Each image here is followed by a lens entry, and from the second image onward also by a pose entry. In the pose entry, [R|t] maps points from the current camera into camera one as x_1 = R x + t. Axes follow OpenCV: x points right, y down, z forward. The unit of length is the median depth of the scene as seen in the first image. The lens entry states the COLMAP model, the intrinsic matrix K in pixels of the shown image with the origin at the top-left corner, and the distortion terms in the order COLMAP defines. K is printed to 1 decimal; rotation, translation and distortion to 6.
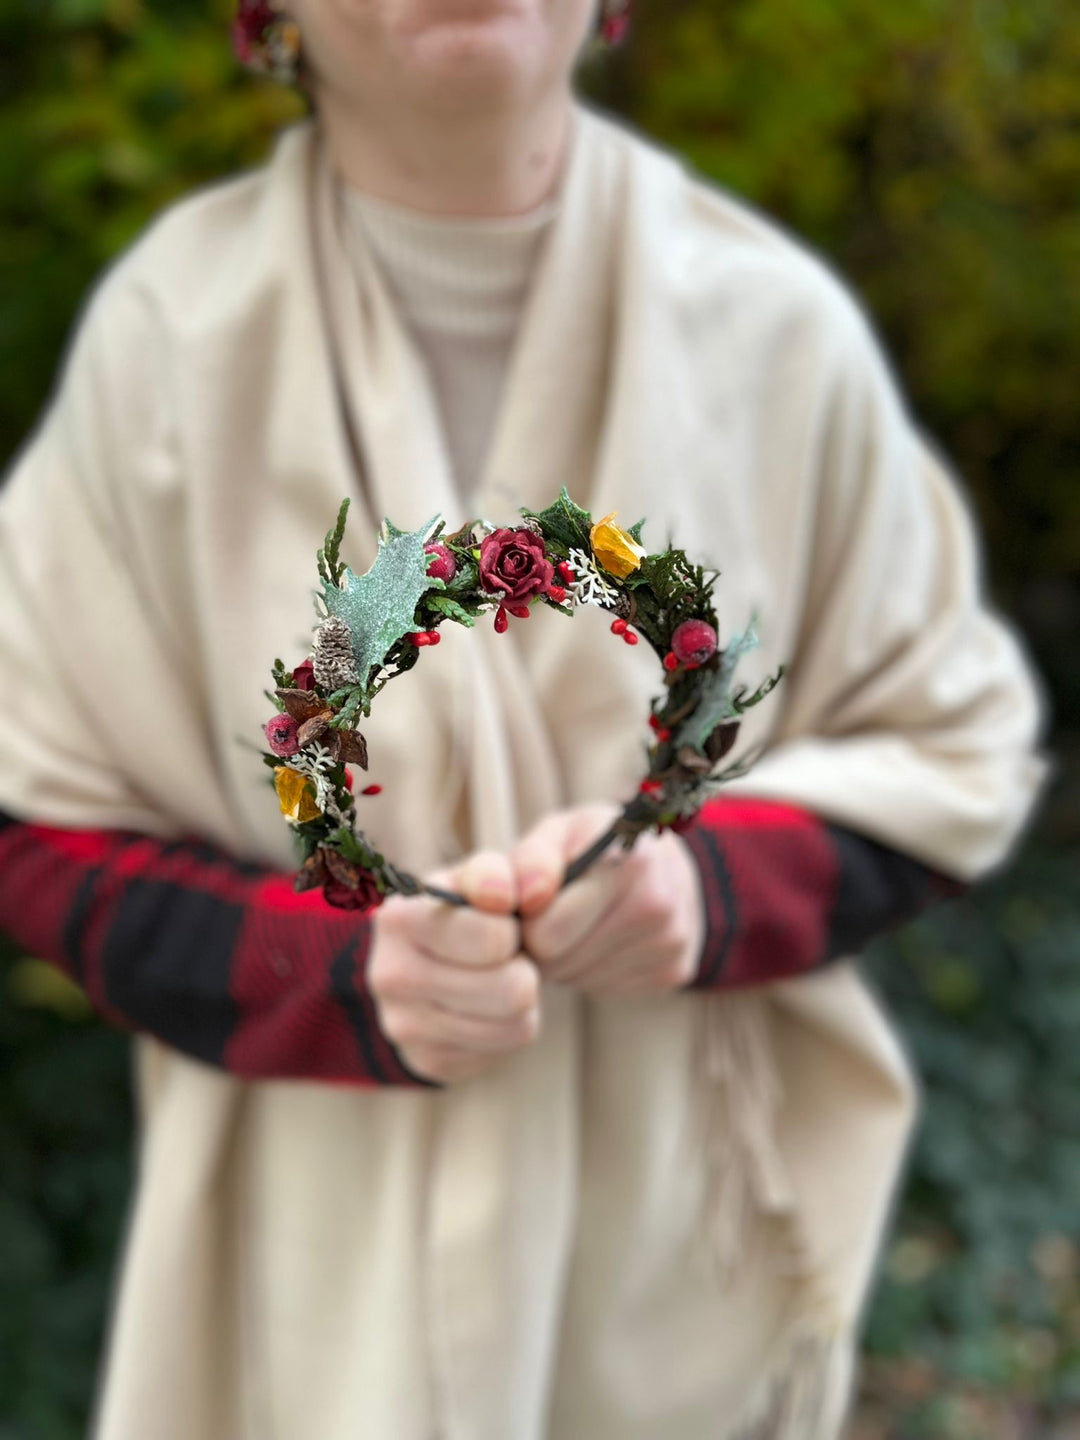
lens RADIAL K [[1106.8, 0, 496.1], [0, 1106.8, 756.4], [0, 0, 1]] dist [0.034448, 0.028374]
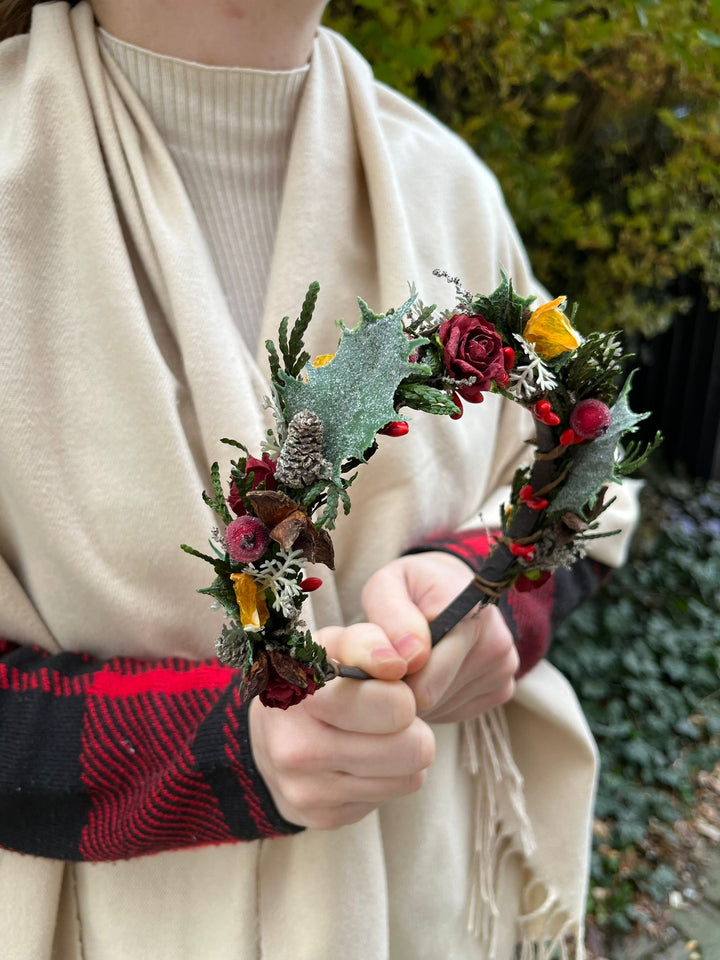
lens RADIAL K [[737.9, 0, 349.7], [0, 737.9, 488.3], [0, 0, 1]] dist [0.034448, 0.028374]
pose [[0.957581, -0.061386, 0.281550, -0.268034], [0.065620, 0.997829, -0.005625, -0.050393], [-0.280593, 0.023861, 0.959530, 0.372280]]
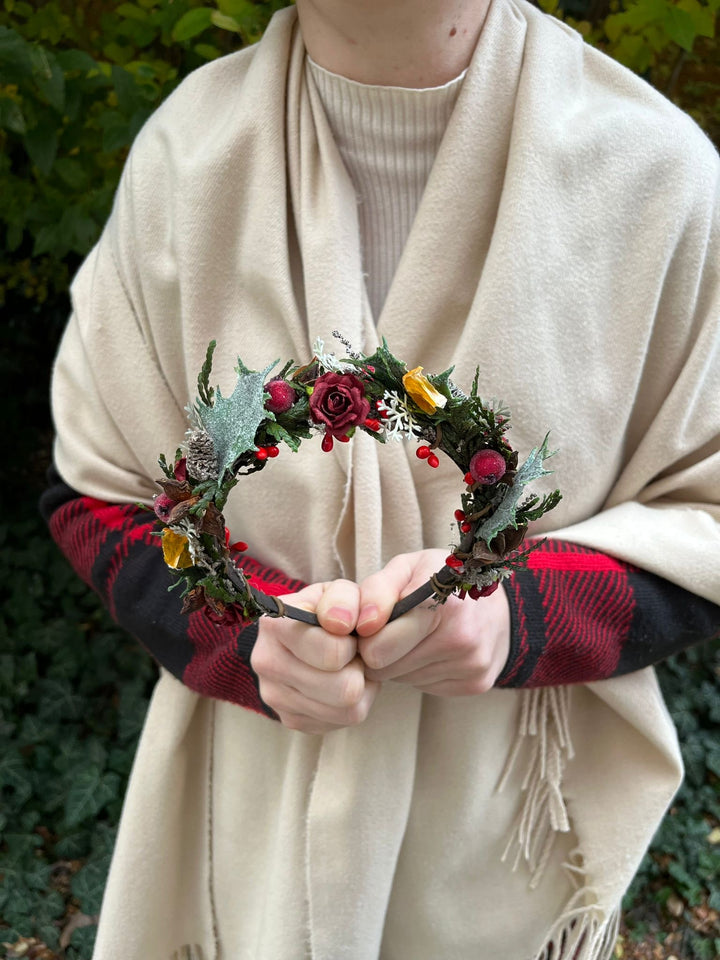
lens RADIAL K [[737.9, 0, 327.5], [0, 737.9, 507.9], [0, 0, 1]] dist [0.034448, 0.028374]
pose [[0.975568, 0.114140, -0.187721, 0.166718], [-0.090793, 0.987531, 0.128605, -0.150490], [0.200059, -0.108419, 0.973767, 0.149969]]
